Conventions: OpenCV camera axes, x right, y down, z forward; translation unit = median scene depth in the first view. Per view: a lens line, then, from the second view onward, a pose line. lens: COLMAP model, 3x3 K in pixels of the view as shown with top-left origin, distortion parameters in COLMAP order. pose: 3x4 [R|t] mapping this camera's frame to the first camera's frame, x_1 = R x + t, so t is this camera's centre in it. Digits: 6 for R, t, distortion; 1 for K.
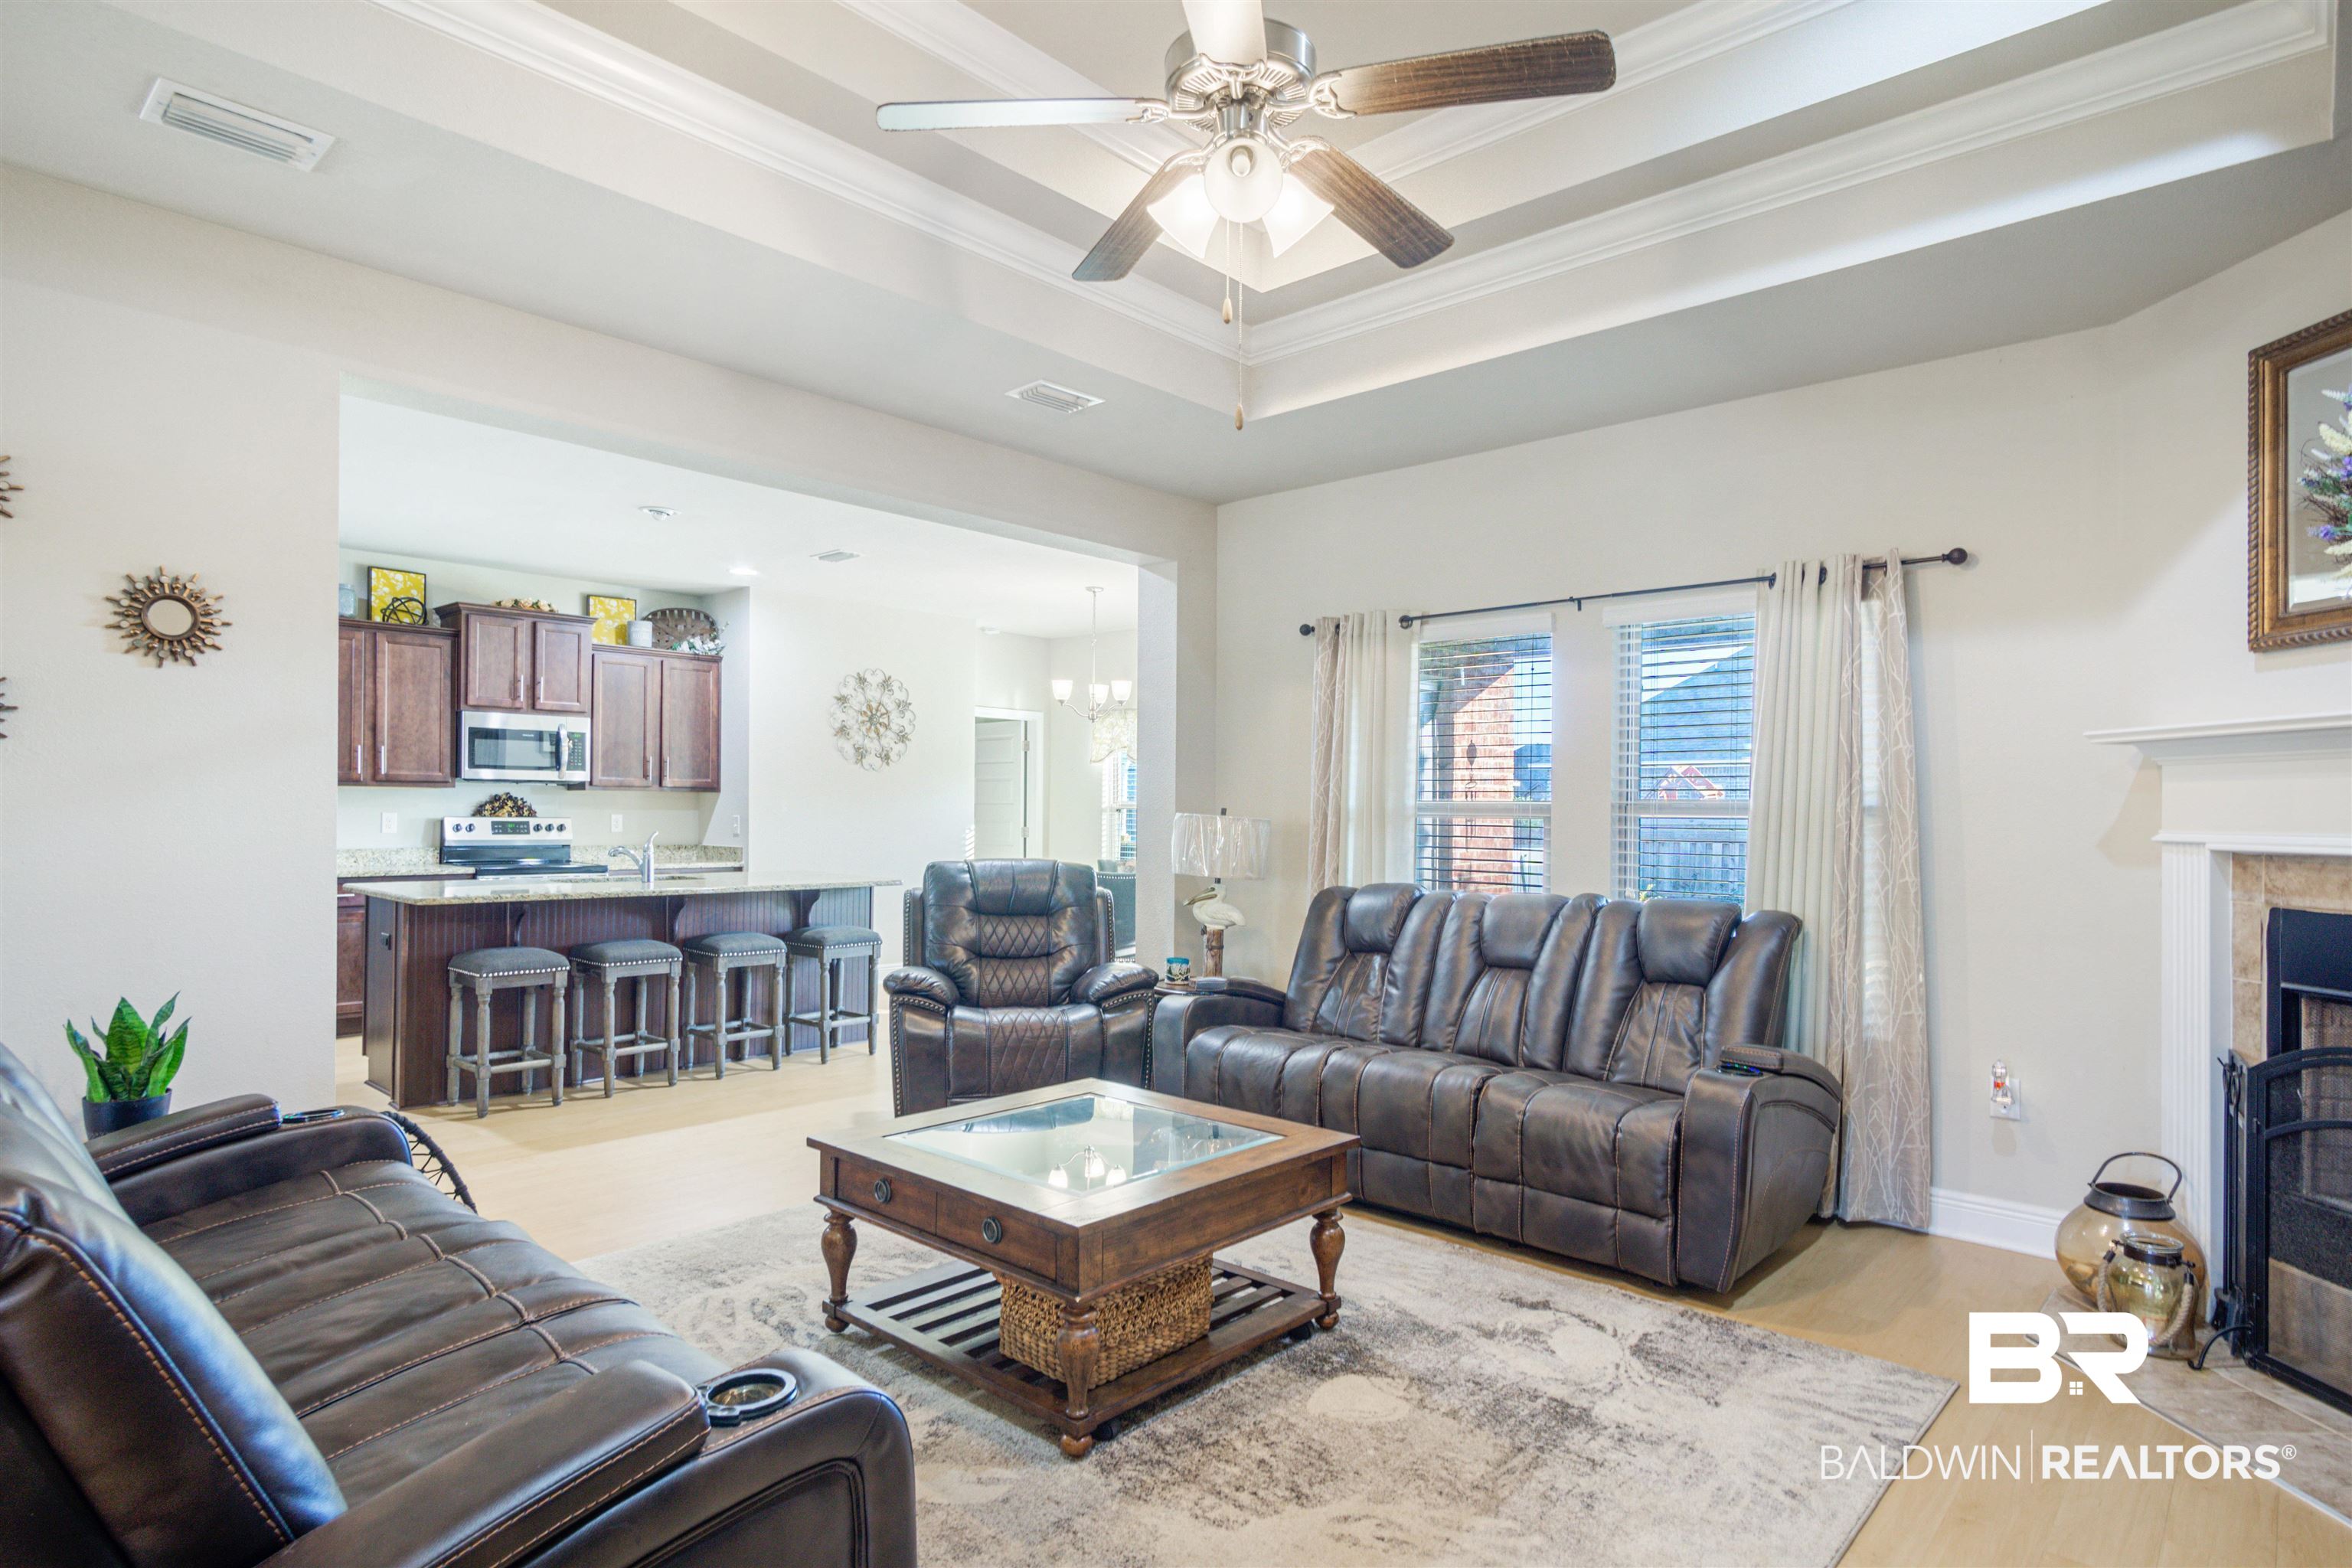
lens RADIAL K [[1261.7, 0, 1191.7], [0, 1261.7, 800.8], [0, 0, 1]] dist [-0.011689, 0.007547]
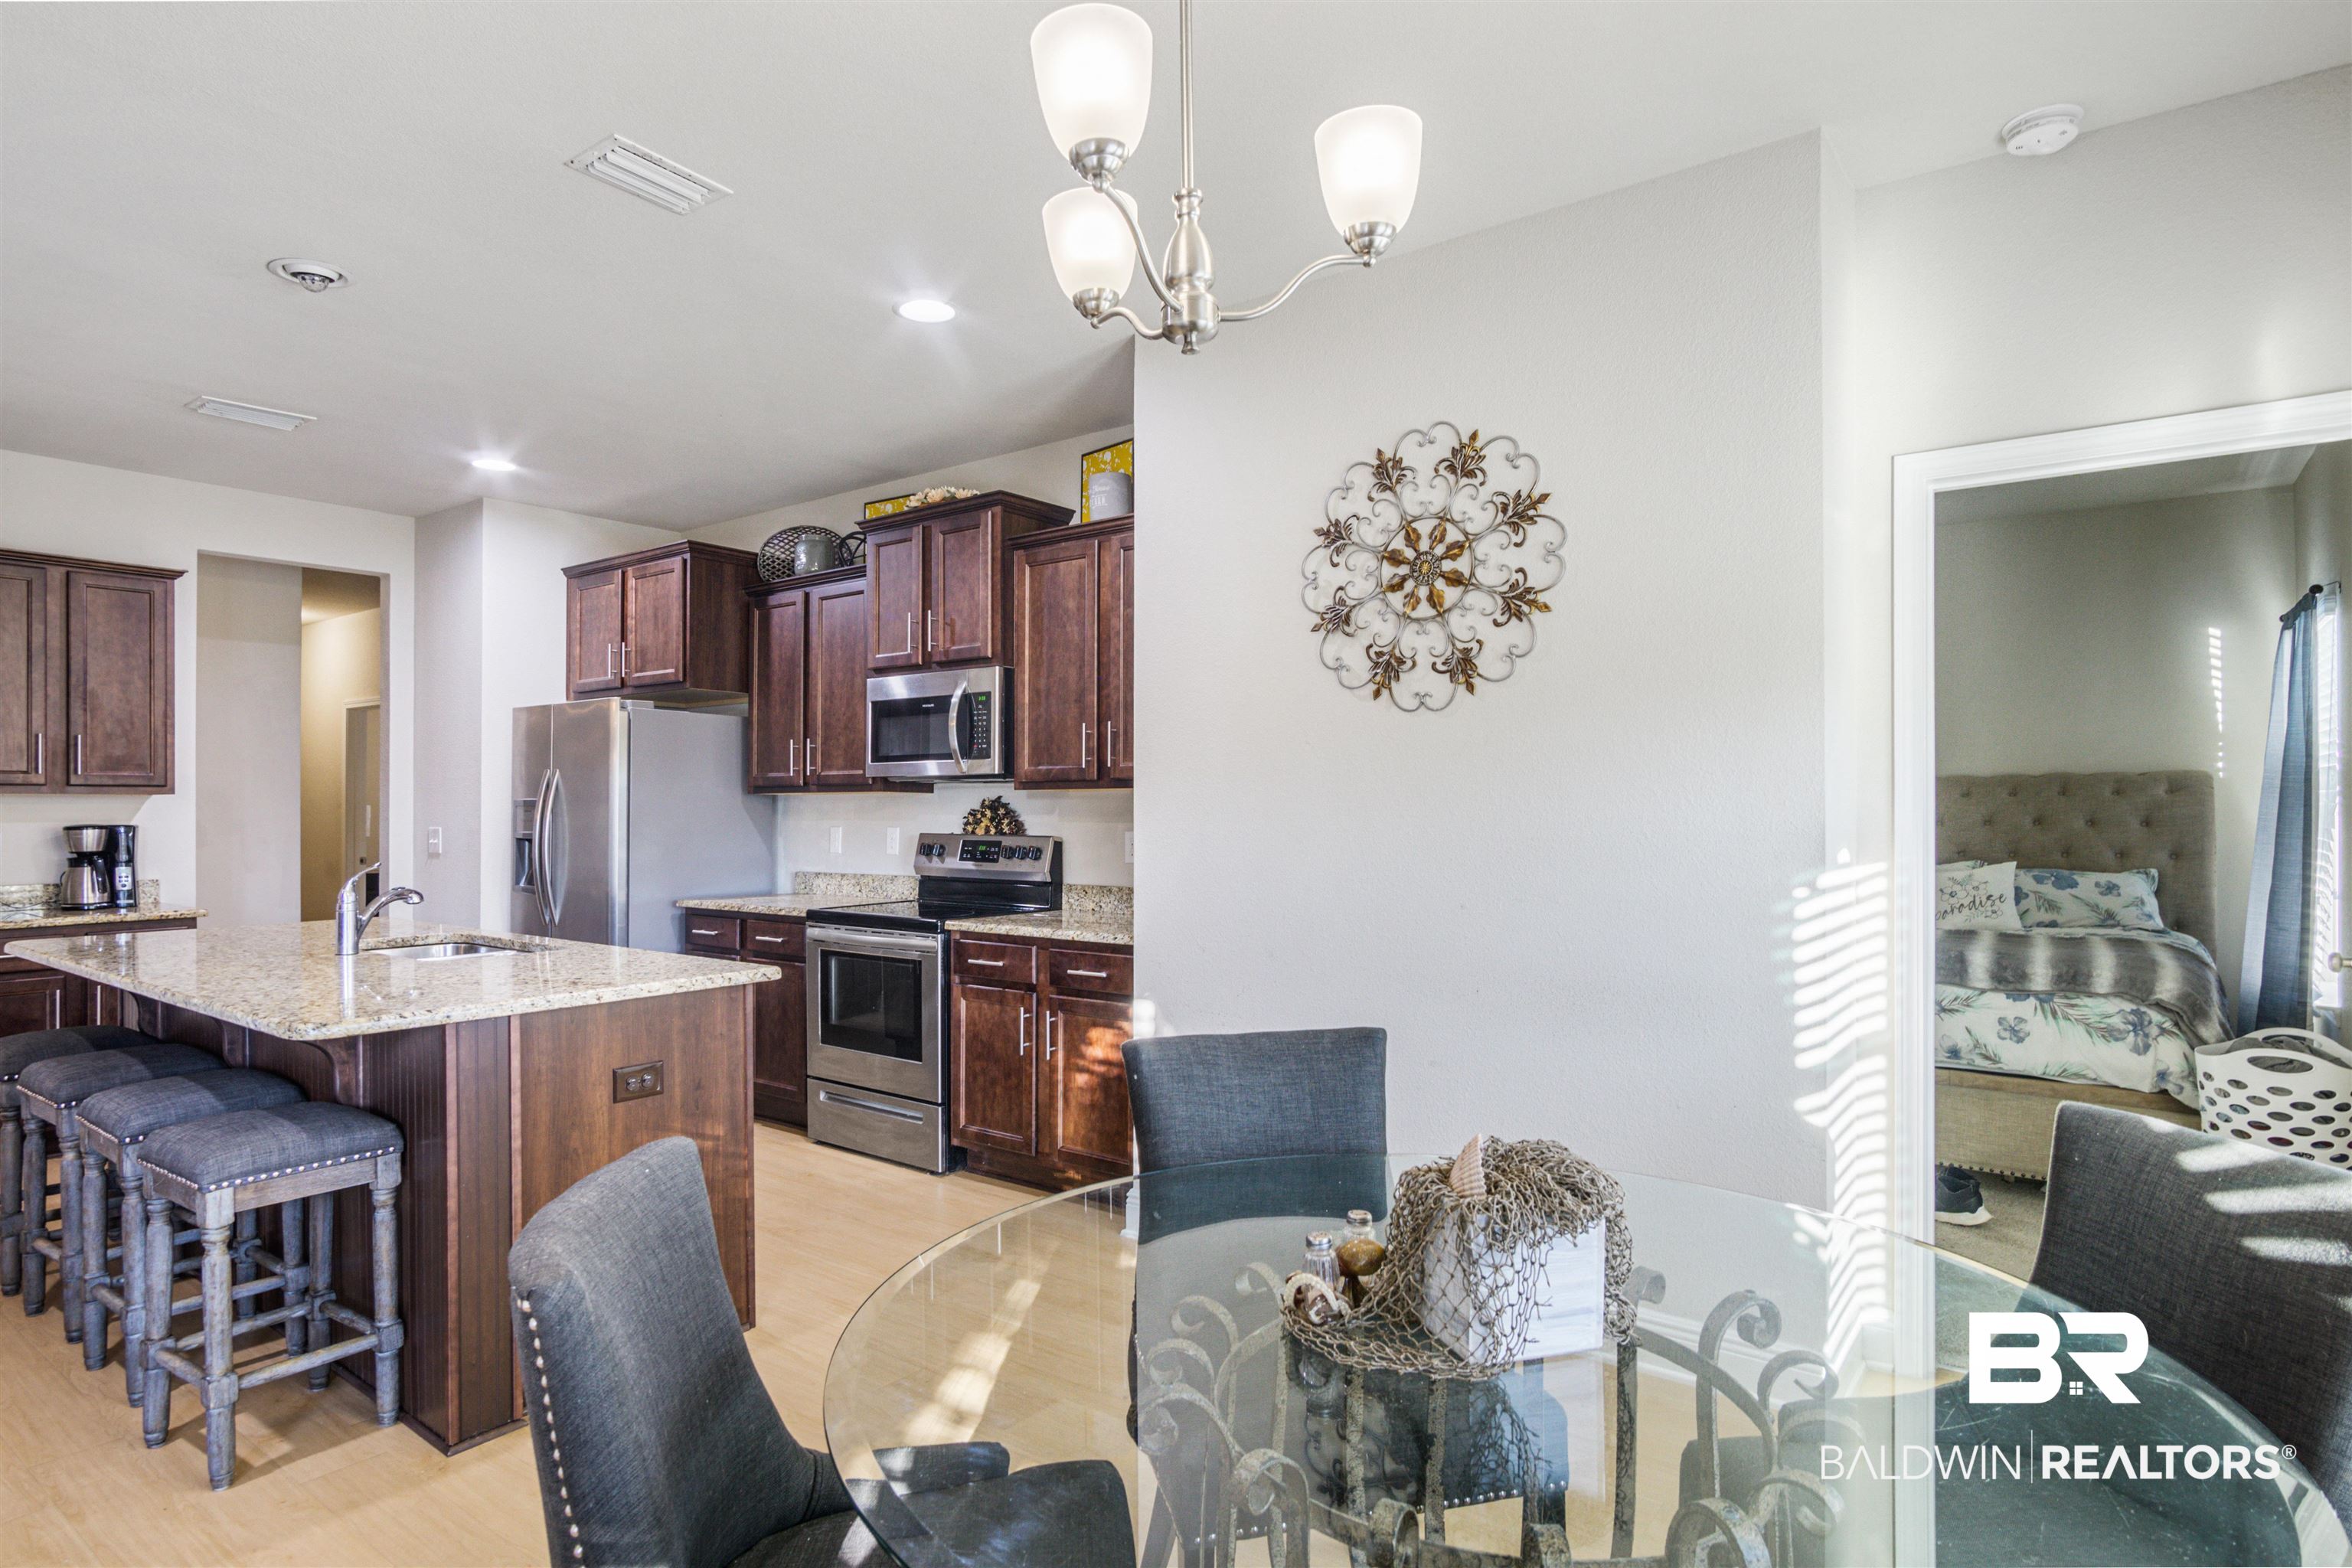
lens RADIAL K [[1261.7, 0, 1136.1], [0, 1261.7, 801.4], [0, 0, 1]] dist [-0.011689, 0.007547]
pose [[0.071999, -0.016798, -0.997263, 0.114584], [0.008182, 0.999834, -0.016251, 0.007514], [0.997371, -0.006990, 0.072125, 1.089995]]
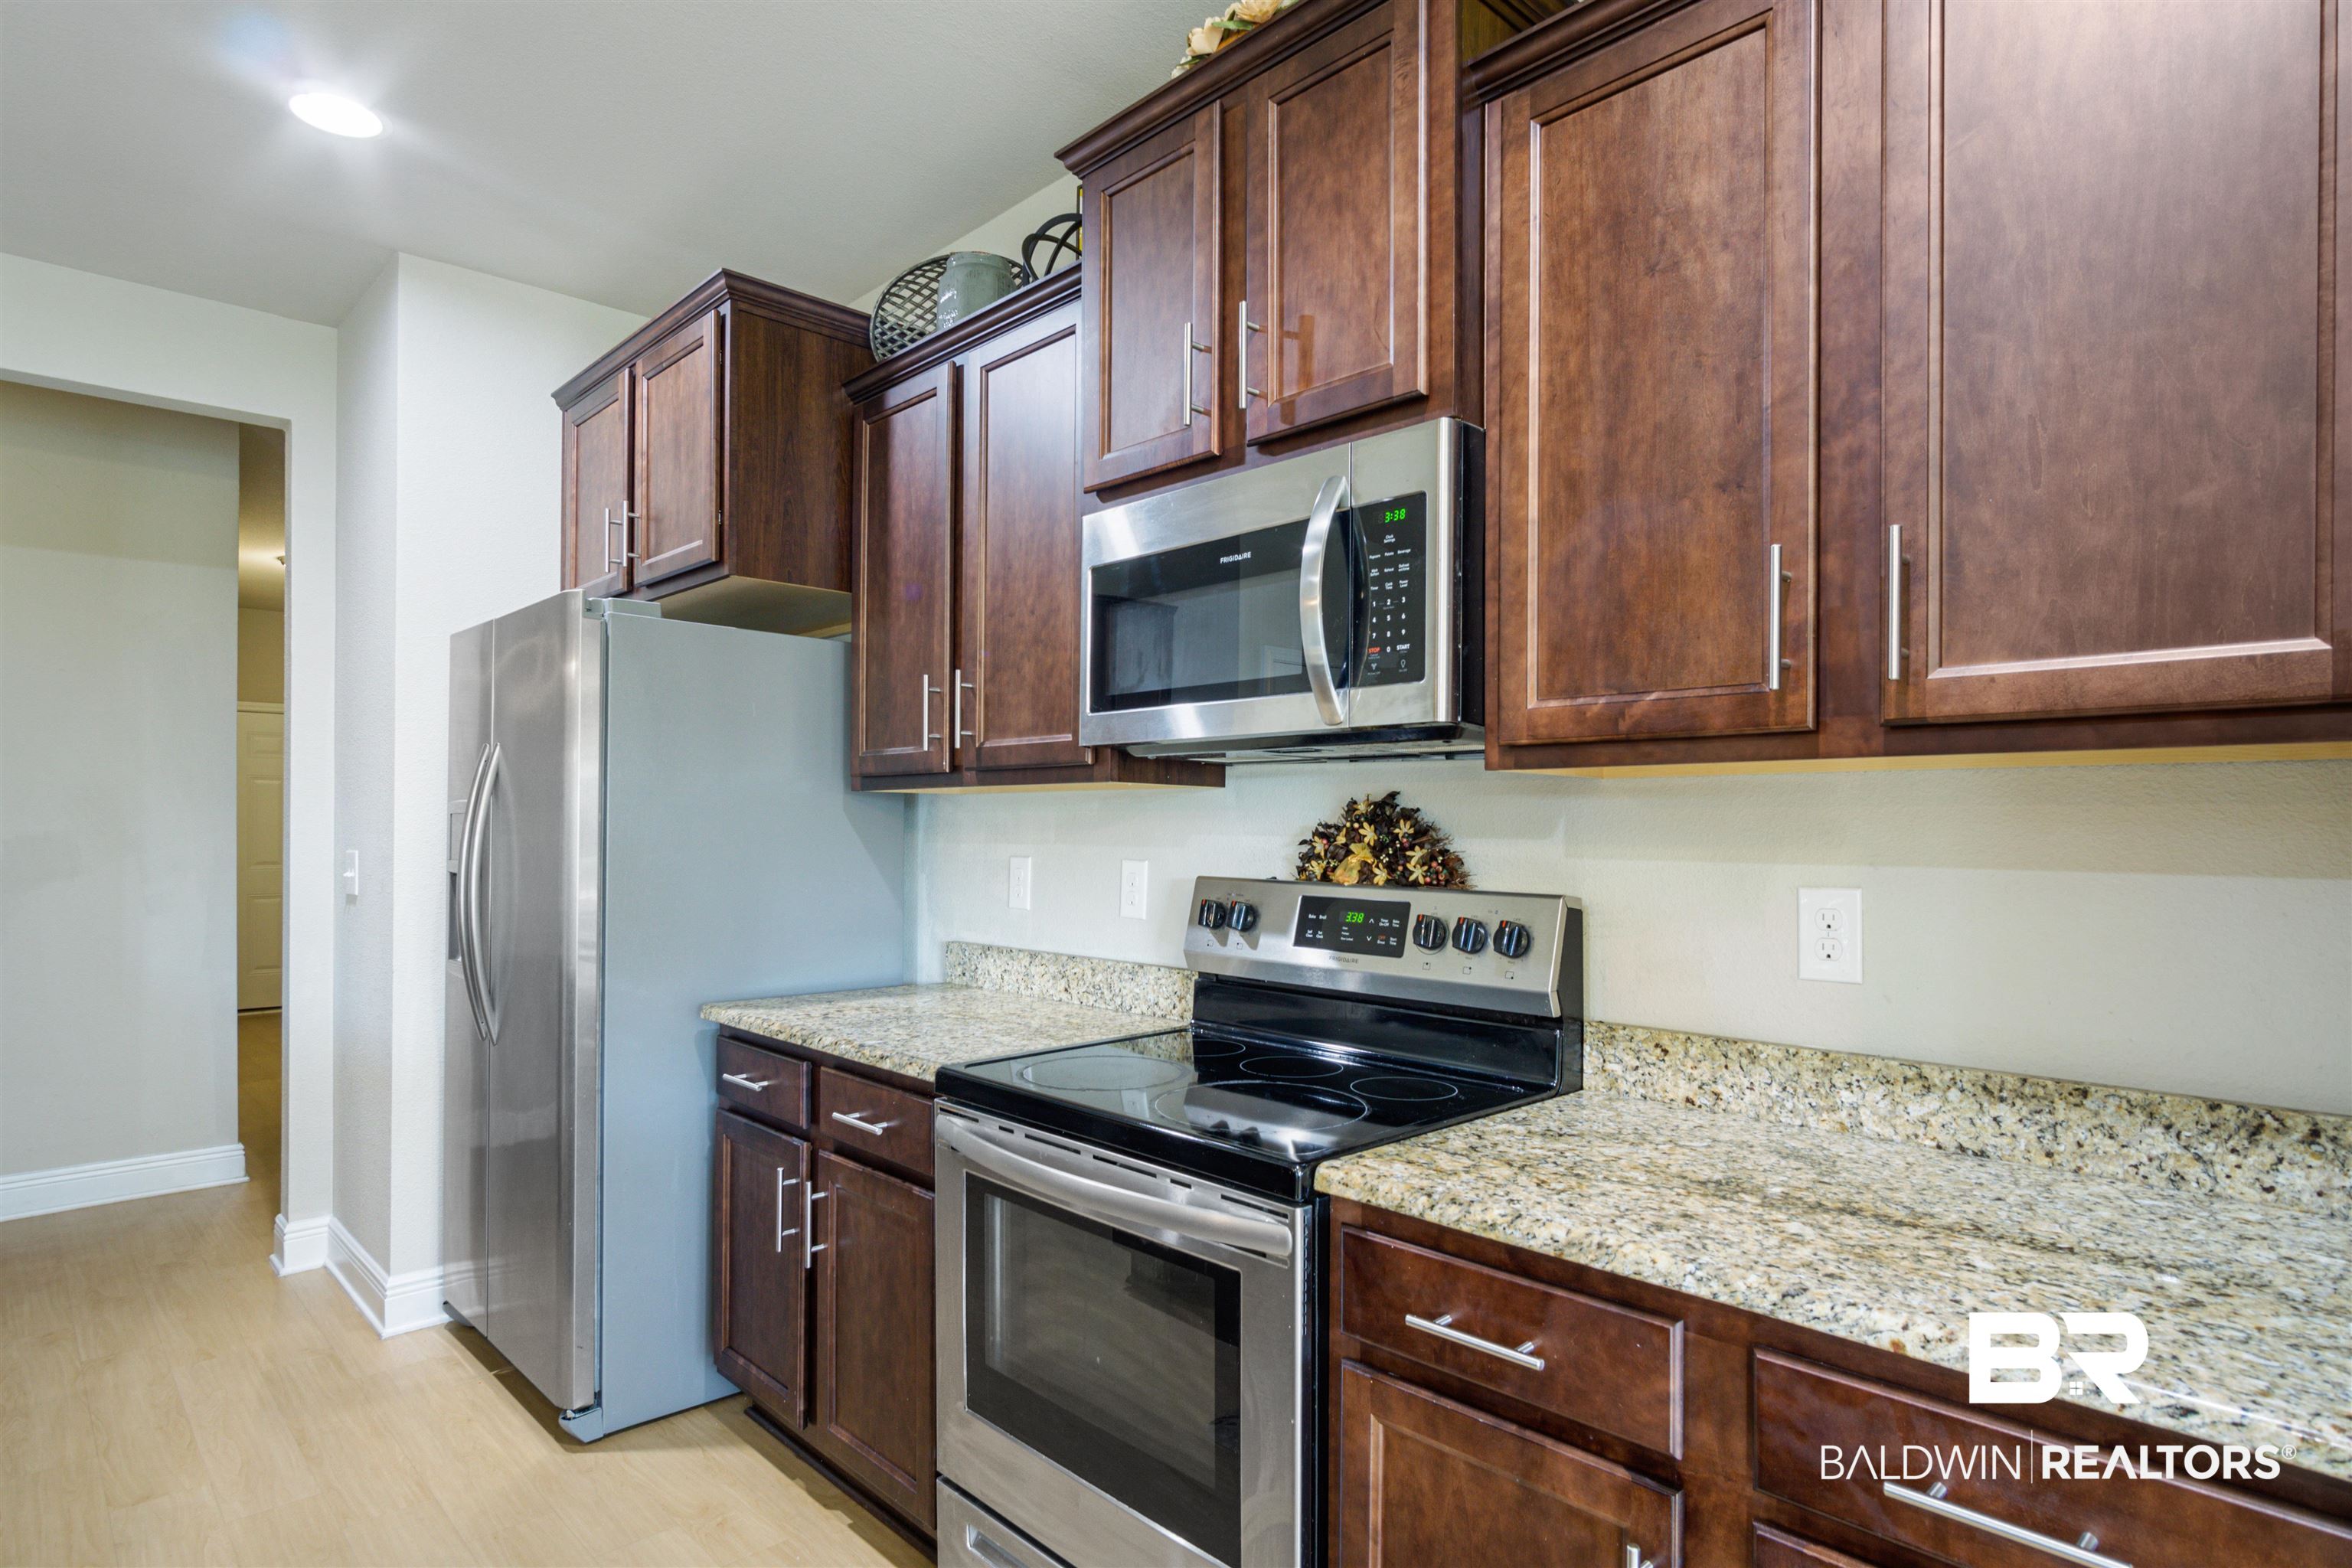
lens RADIAL K [[1261.7, 0, 1126.9], [0, 1261.7, 831.8], [0, 0, 1]] dist [-0.011689, 0.007547]
pose [[-0.097560, -0.004191, -0.995221, -0.286917], [0.001517, 0.999989, -0.004360, 0.002931], [0.995229, -0.001935, -0.097552, 1.033050]]
